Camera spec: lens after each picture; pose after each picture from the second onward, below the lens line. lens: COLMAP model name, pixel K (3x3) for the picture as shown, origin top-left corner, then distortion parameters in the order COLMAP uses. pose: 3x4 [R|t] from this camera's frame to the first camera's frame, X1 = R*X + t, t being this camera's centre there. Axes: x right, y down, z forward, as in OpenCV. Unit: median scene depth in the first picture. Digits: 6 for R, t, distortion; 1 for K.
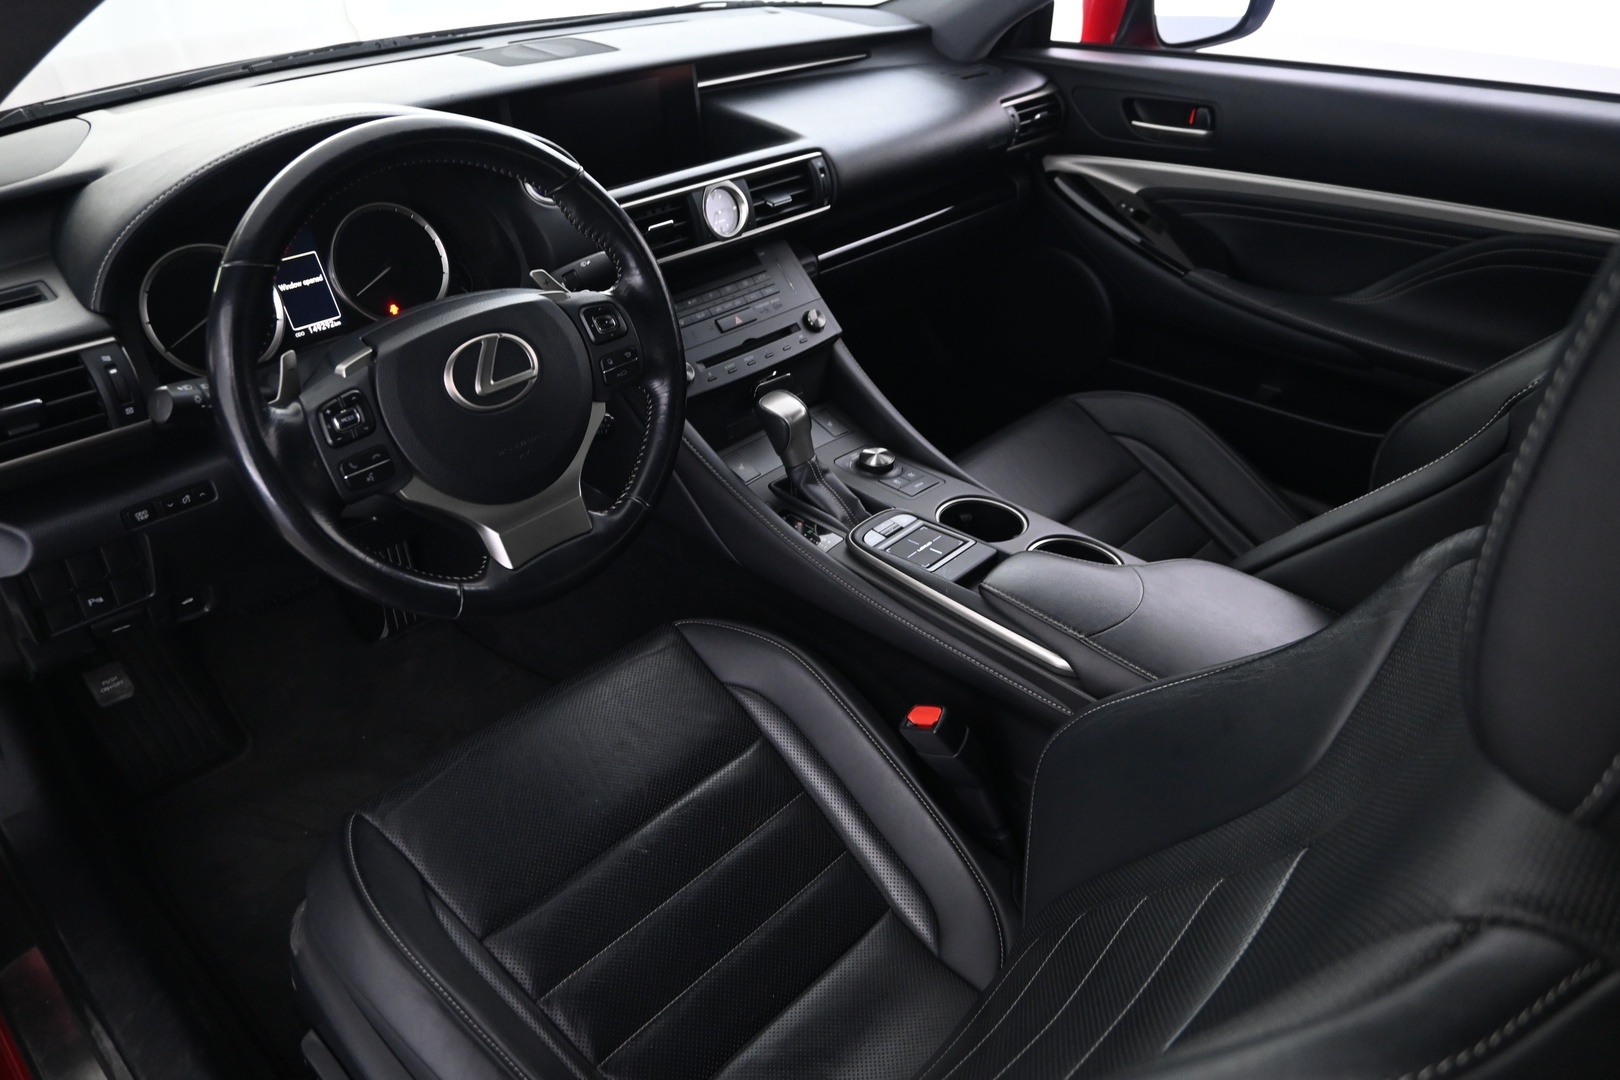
lens RADIAL K [[1080.3, 0, 802.4], [0, 1080.3, 543.5], [0, 0, 1]] dist [-0.007490, -0.004558]
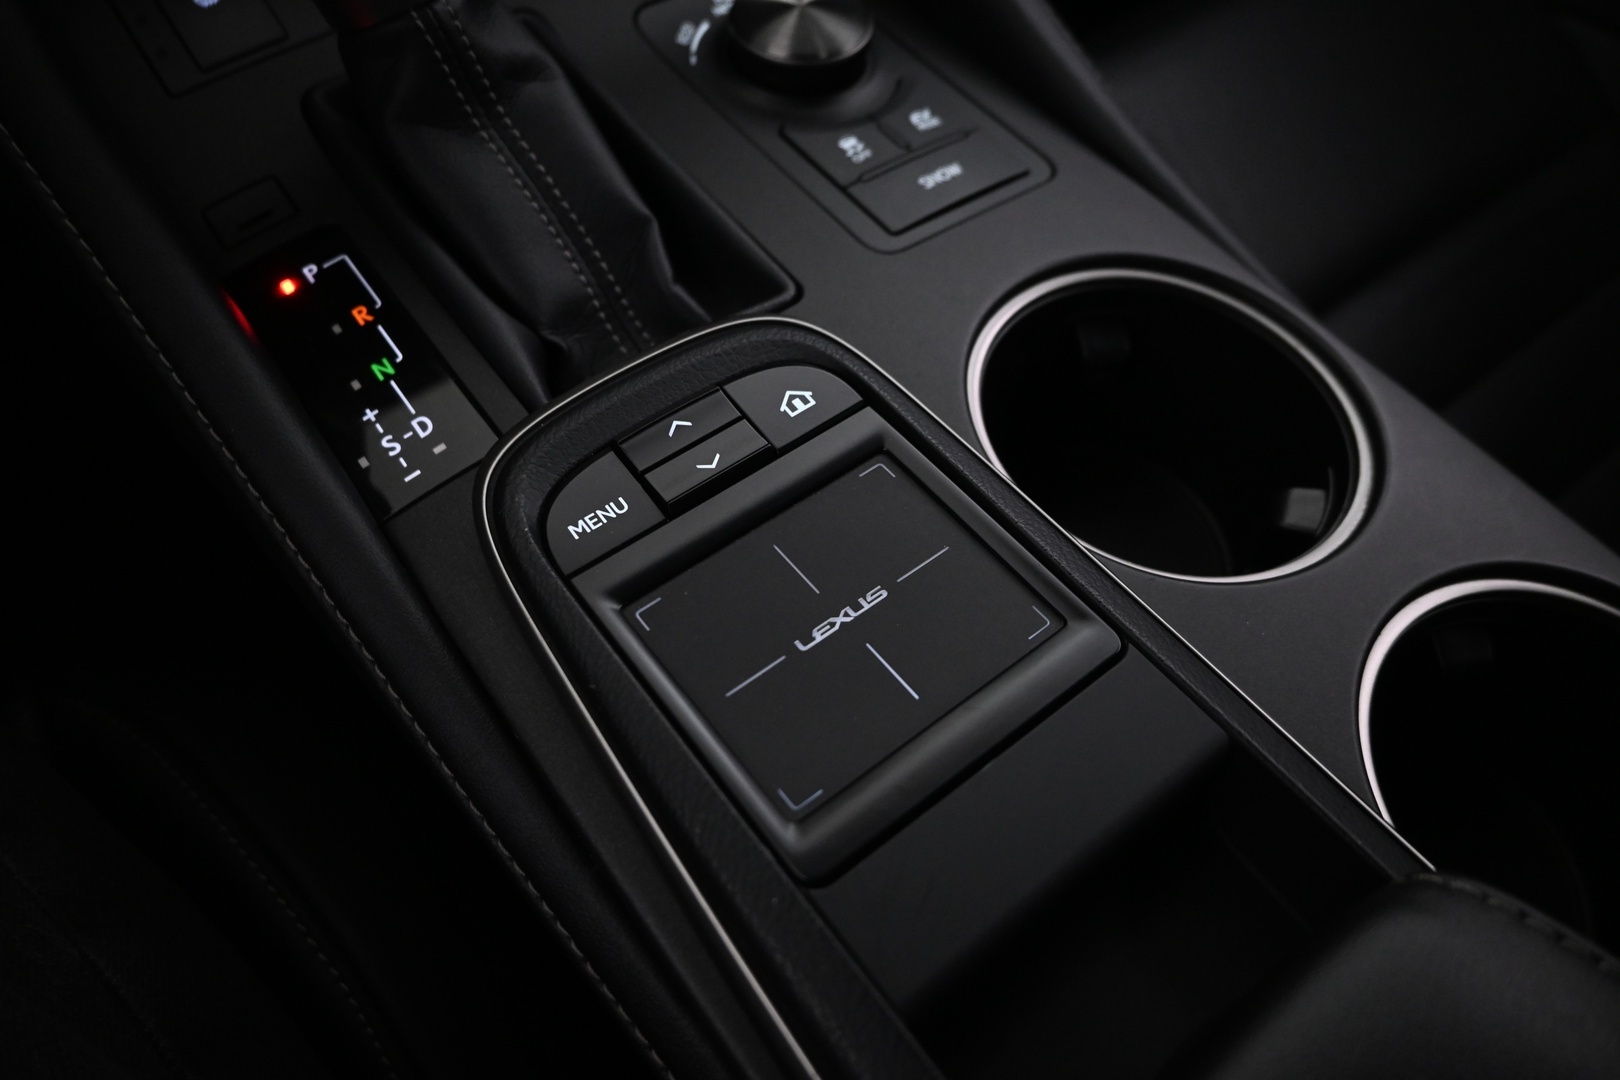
lens RADIAL K [[1080.3, 0, 810.0], [0, 1080.3, 538.5], [0, 0, 1]] dist [-0.007490, -0.004558]
pose [[0.987834, 0.151215, -0.036309, 0.127629], [-0.124021, 0.906883, 0.402718, -0.094597], [0.093825, -0.393316, 0.914604, 0.949867]]
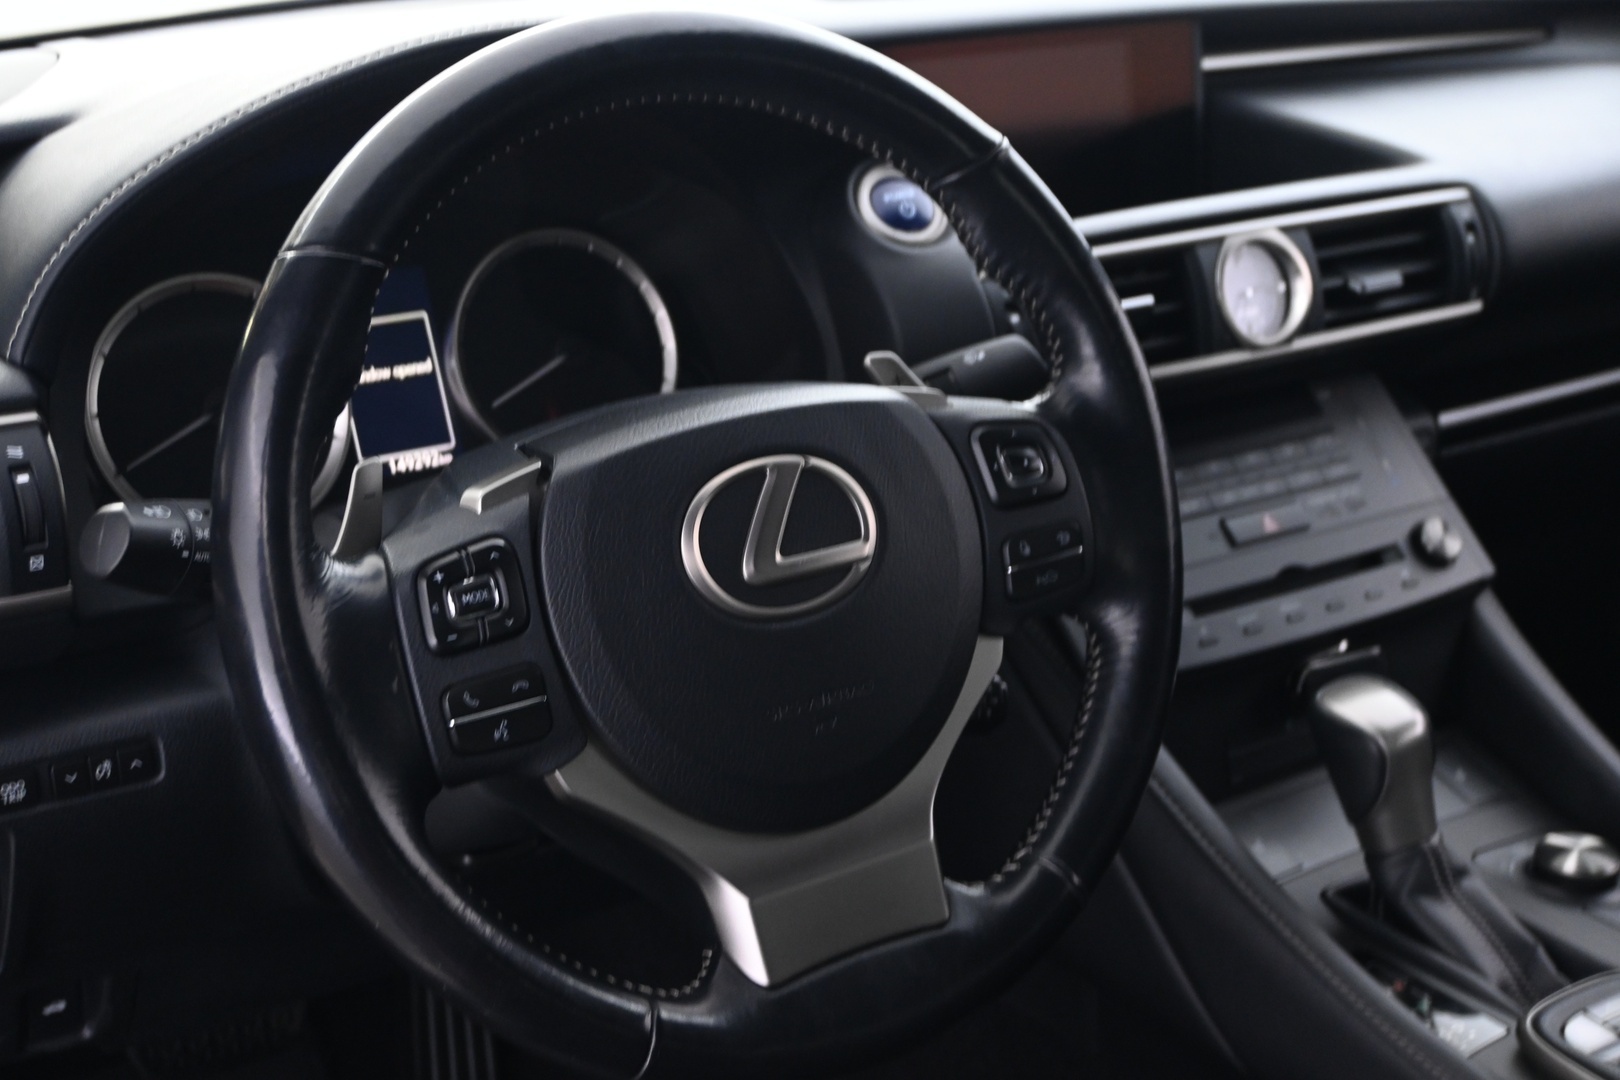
lens RADIAL K [[2257.2, 0, 815.5], [0, 2257.2, 539.8], [0, 0, 1]] dist [-0.013860, 0.000000]
pose [[0.977308, 0.063701, -0.202016, -0.070126], [-0.111156, 0.966075, -0.233118, 0.053298], [0.180313, 0.250284, 0.951234, 0.087025]]
